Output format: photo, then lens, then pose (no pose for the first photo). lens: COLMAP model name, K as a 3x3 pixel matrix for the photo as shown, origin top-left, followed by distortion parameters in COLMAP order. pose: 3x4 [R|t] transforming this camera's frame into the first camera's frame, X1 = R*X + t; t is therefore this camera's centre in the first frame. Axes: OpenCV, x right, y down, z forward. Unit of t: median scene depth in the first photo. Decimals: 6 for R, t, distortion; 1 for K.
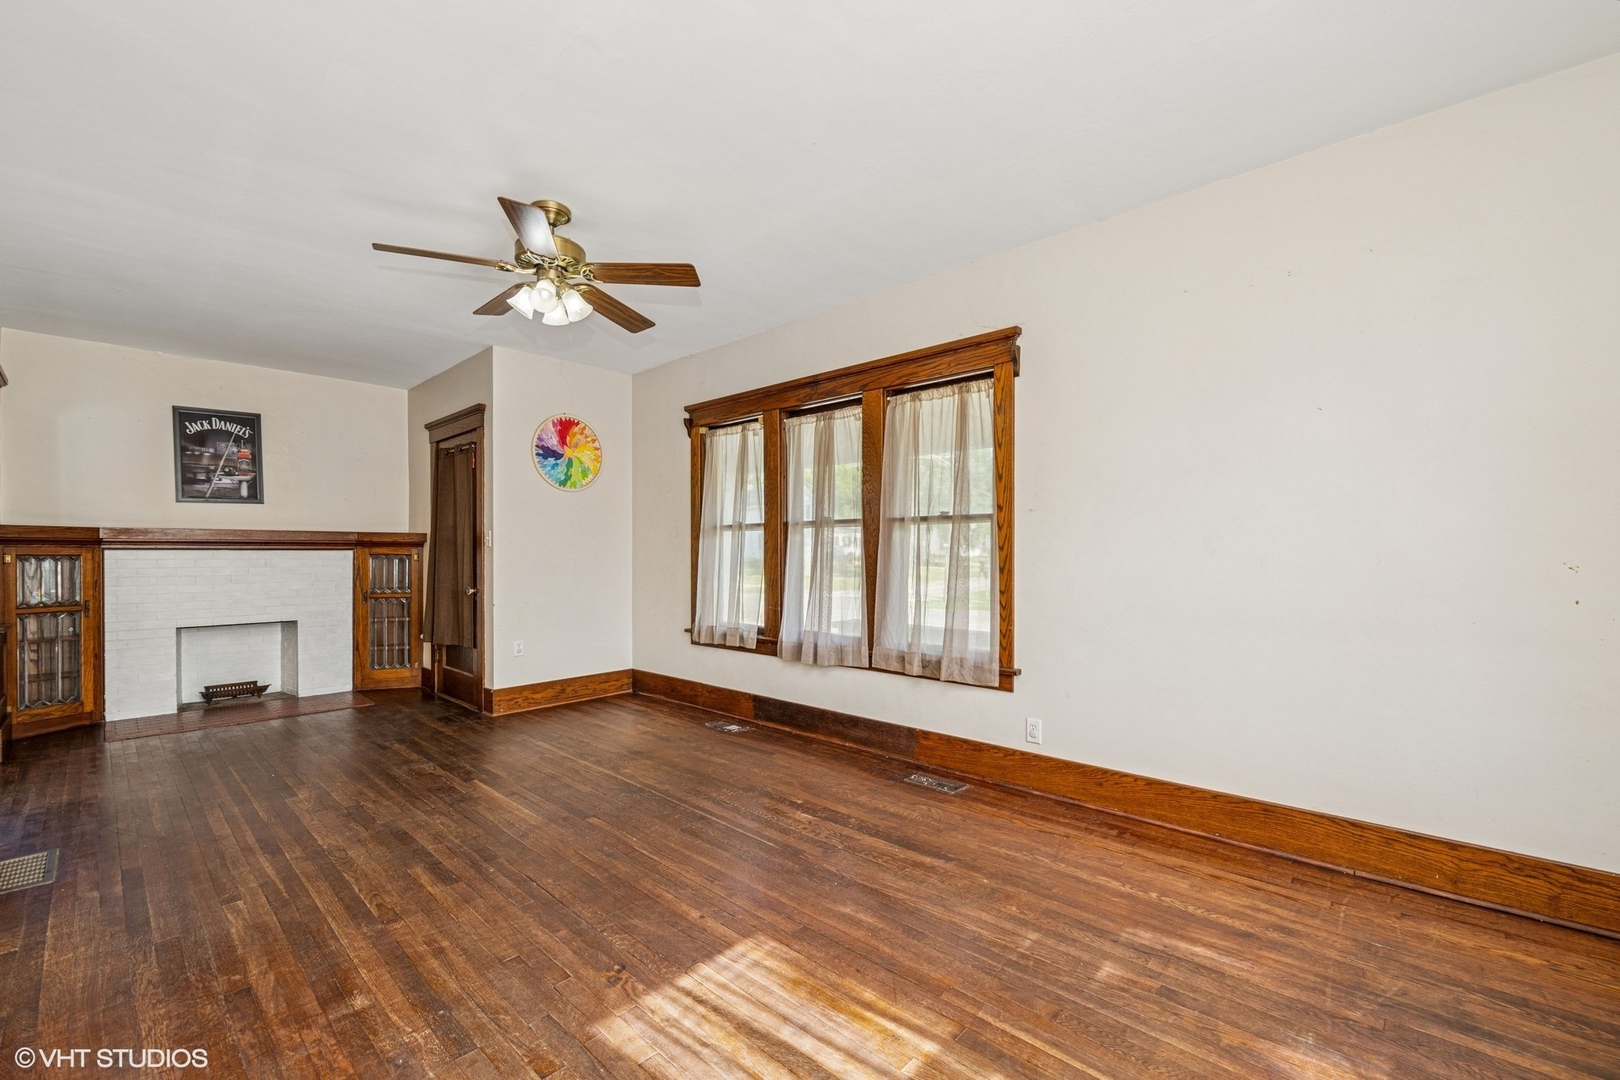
lens RADIAL K [[673.3, 0, 800.6], [0, 673.3, 560.3], [0, 0, 1]] dist [-0.003988, -0.000679]
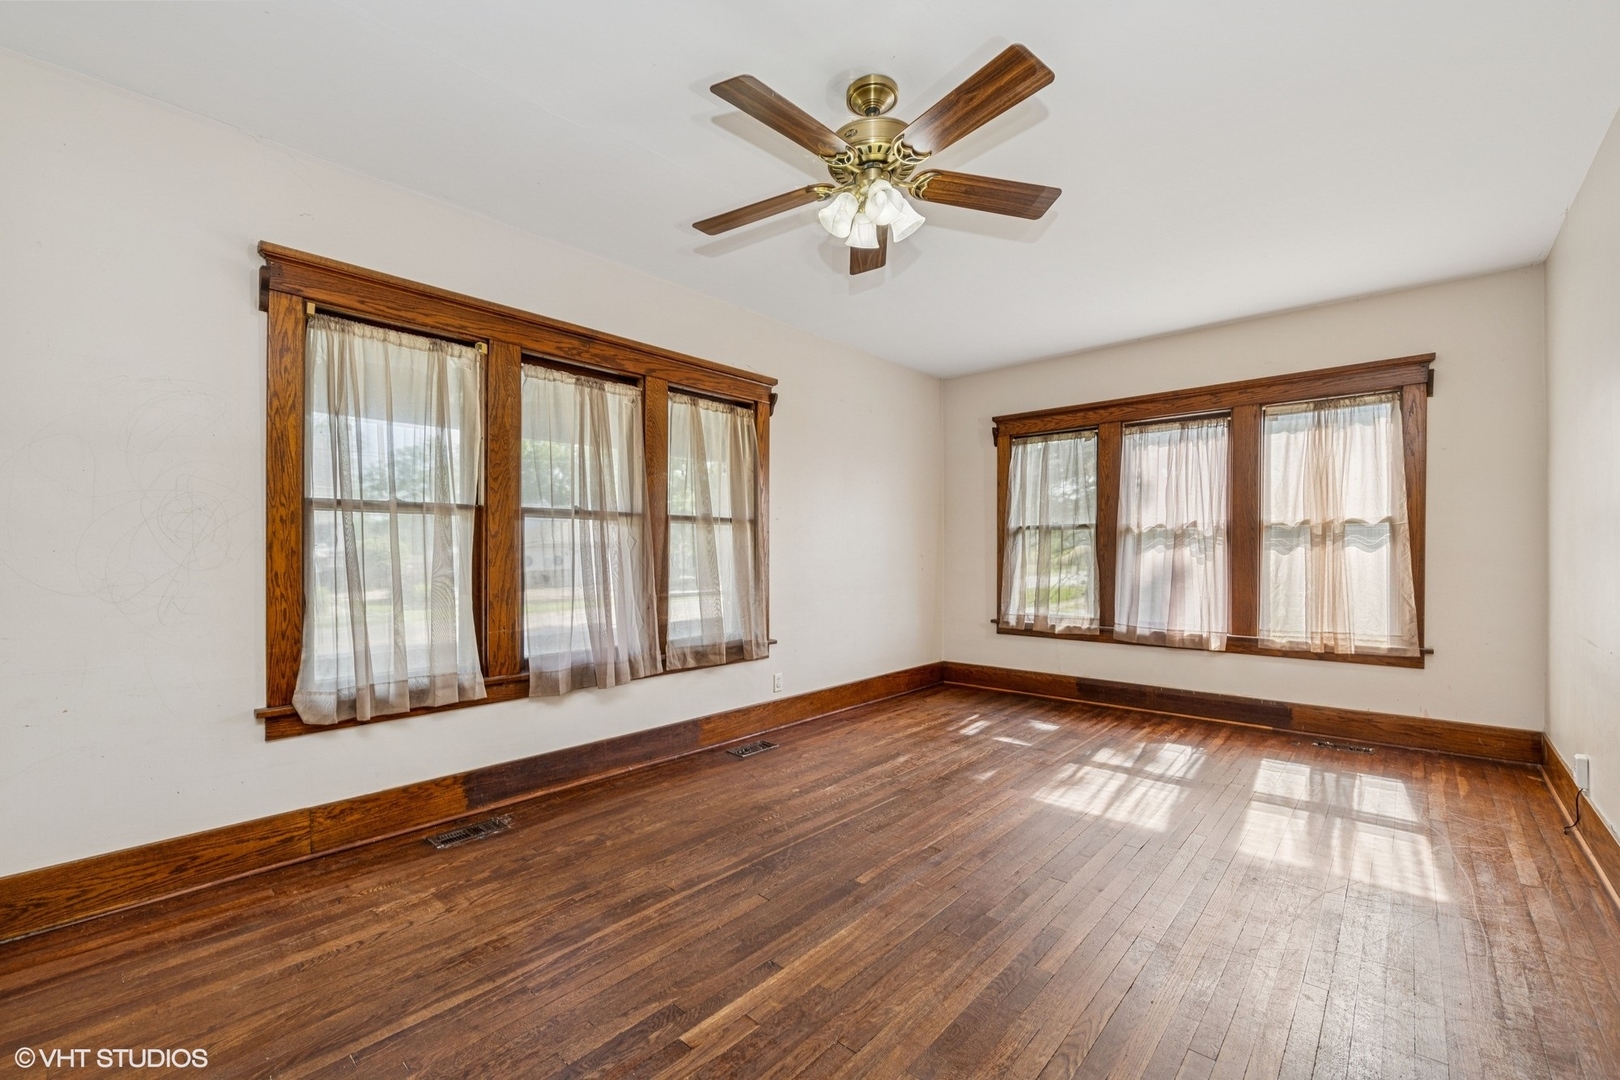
lens RADIAL K [[673.3, 0, 800.6], [0, 673.3, 560.3], [0, 0, 1]] dist [-0.003988, -0.000679]
pose [[-0.018392, -0.012069, 0.999758, -0.875226], [0.011442, 0.999859, 0.012281, -0.007513], [-0.999765, 0.011666, -0.018252, 0.851926]]
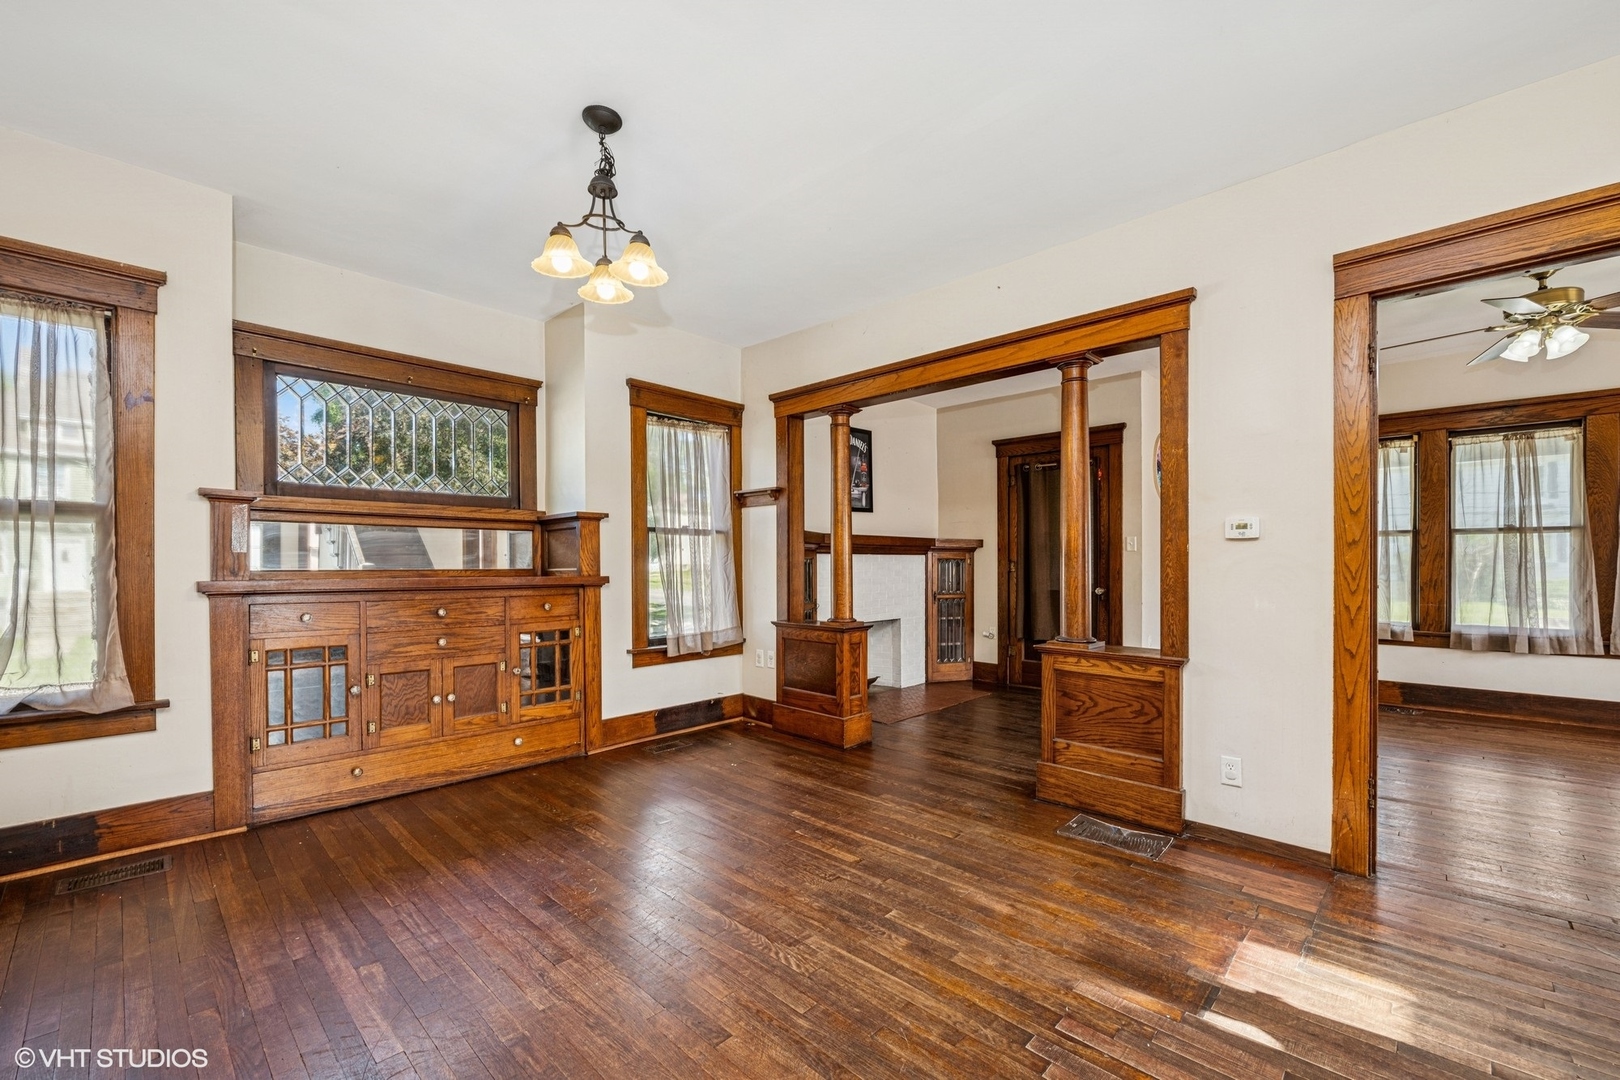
lens RADIAL K [[673.3, 0, 800.6], [0, 673.3, 560.3], [0, 0, 1]] dist [-0.003988, -0.000679]
pose [[0.999993, 0.000060, -0.003850, -1.314554], [-0.000115, 0.999899, -0.014214, 0.014399], [0.003849, 0.014215, 0.999892, -0.155074]]
